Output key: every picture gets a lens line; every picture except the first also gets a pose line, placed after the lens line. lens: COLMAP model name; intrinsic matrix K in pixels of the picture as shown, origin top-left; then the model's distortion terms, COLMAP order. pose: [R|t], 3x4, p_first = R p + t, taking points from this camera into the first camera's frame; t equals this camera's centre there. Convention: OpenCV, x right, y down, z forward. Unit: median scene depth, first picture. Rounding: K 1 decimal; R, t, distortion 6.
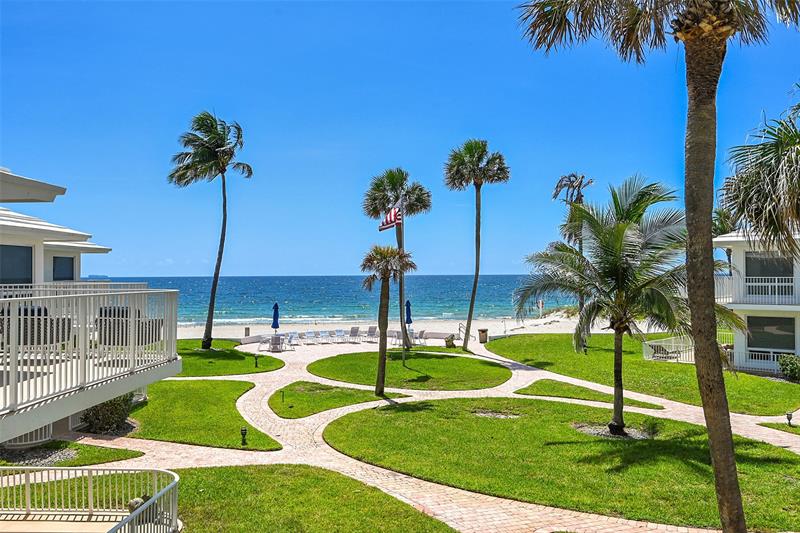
lens RADIAL K [[691.2, 0, 396.3], [0, 691.2, 264.8], [0, 0, 1]] dist [-0.006671, -0.005575]
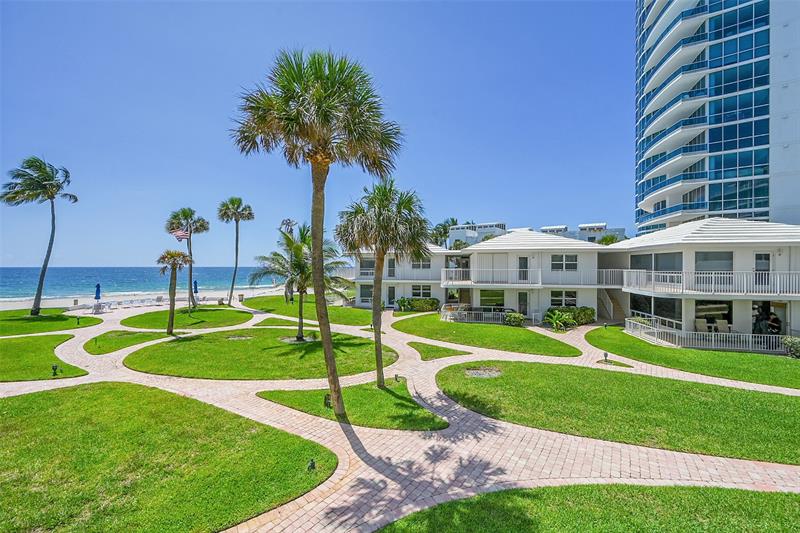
lens RADIAL K [[320.8, 0, 399.0], [0, 320.8, 266.5], [0, 0, 1]] dist [-0.004007, 0.000814]
pose [[0.845235, 0.005026, 0.534371, 0.024774], [-0.011959, 0.999883, 0.009512, -0.000165], [-0.534260, -0.014430, 0.845197, -0.007608]]
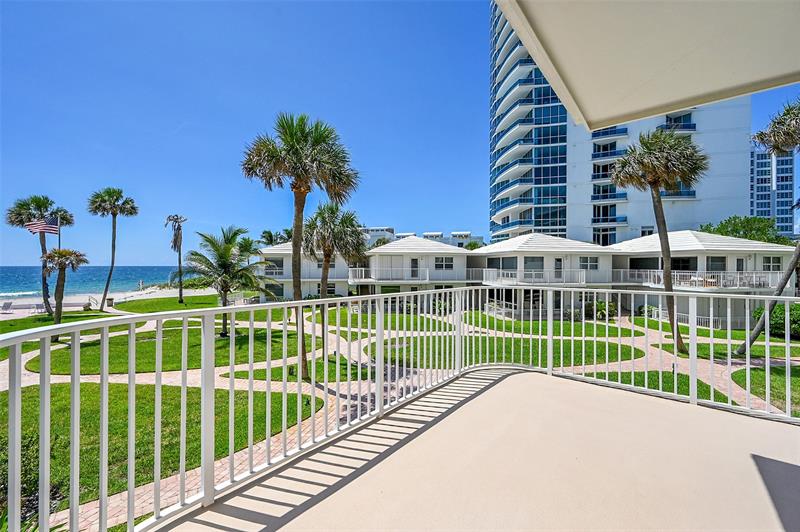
lens RADIAL K [[320.5, 0, 399.0], [0, 320.5, 265.2], [0, 0, 1]] dist [-0.002279, 0.000639]
pose [[0.602354, 0.007616, 0.798193, -0.101917], [-0.015157, 0.999883, 0.001898, -0.001176], [-0.798085, -0.013242, 0.602399, -0.054608]]
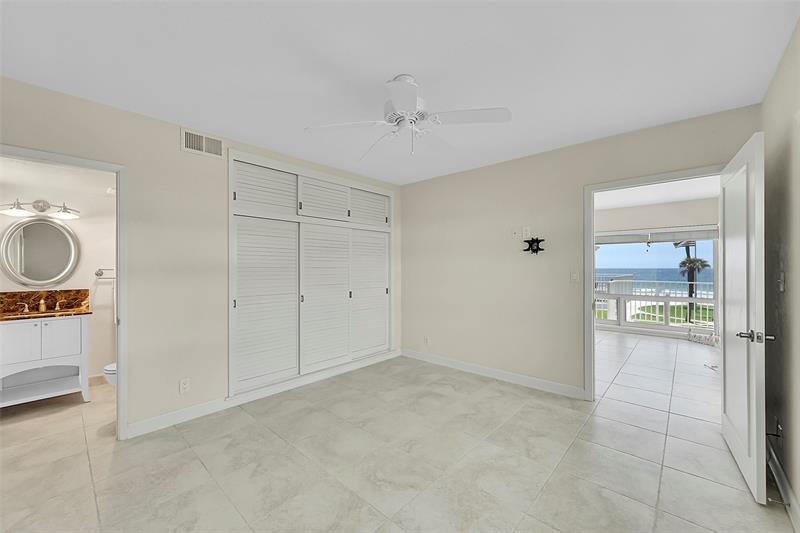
lens RADIAL K [[314.8, 0, 400.4], [0, 314.8, 266.3], [0, 0, 1]] dist [-0.000572, 0.000227]
pose [[0.771308, 0.000288, -0.636462, -0.073191], [0.005937, 0.999953, 0.007647, -0.007950], [0.636435, -0.009677, 0.771270, -0.328976]]
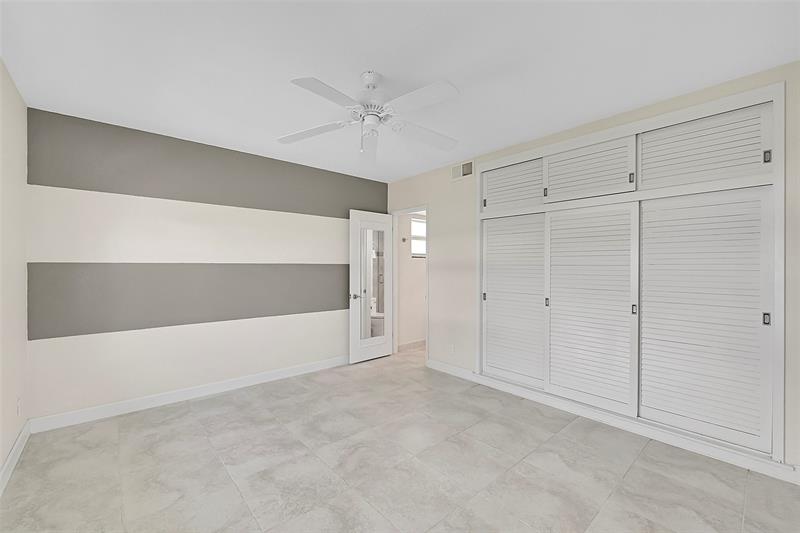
lens RADIAL K [[330.4, 0, 395.9], [0, 330.4, 263.7], [0, 0, 1]] dist [-0.000355, -0.000006]
pose [[-0.720108, -0.000365, -0.693862, -0.001217], [0.010882, 0.999871, -0.011820, 0.026282], [0.693777, -0.016063, -0.720011, 2.125462]]
